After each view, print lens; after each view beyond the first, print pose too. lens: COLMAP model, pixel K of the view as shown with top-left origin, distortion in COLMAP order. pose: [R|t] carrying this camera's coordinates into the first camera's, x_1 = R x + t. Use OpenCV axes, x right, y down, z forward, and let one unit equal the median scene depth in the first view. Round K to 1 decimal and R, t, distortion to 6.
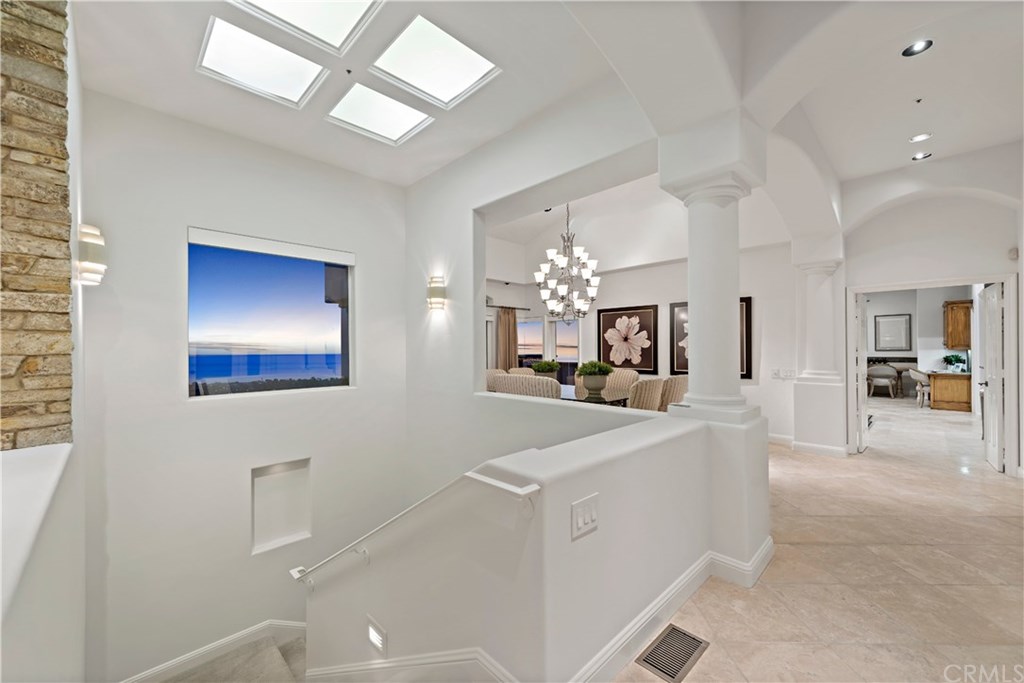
lens RADIAL K [[404.6, 0, 512.5], [0, 404.6, 349.0], [0, 0, 1]] dist [0.011794, -0.003656]
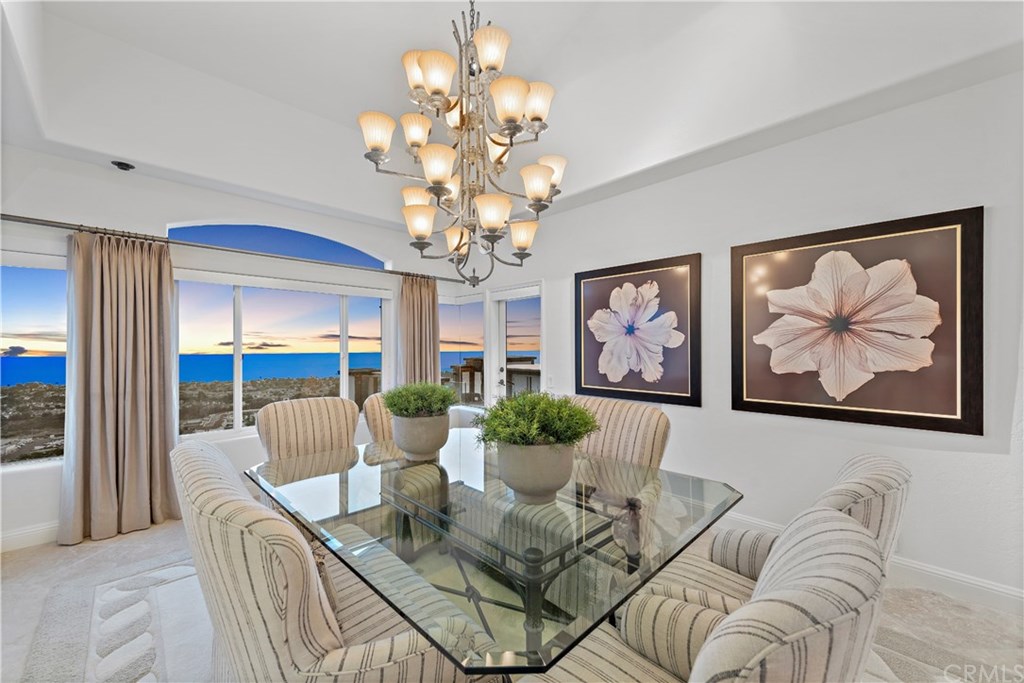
lens RADIAL K [[404.6, 0, 511.3], [0, 404.6, 352.6], [0, 0, 1]] dist [0.011794, -0.003656]
pose [[0.999977, -0.005117, -0.004539, 0.138890], [0.005194, 0.999840, 0.017107, -0.006344], [0.004451, -0.017130, 0.999843, 0.512779]]
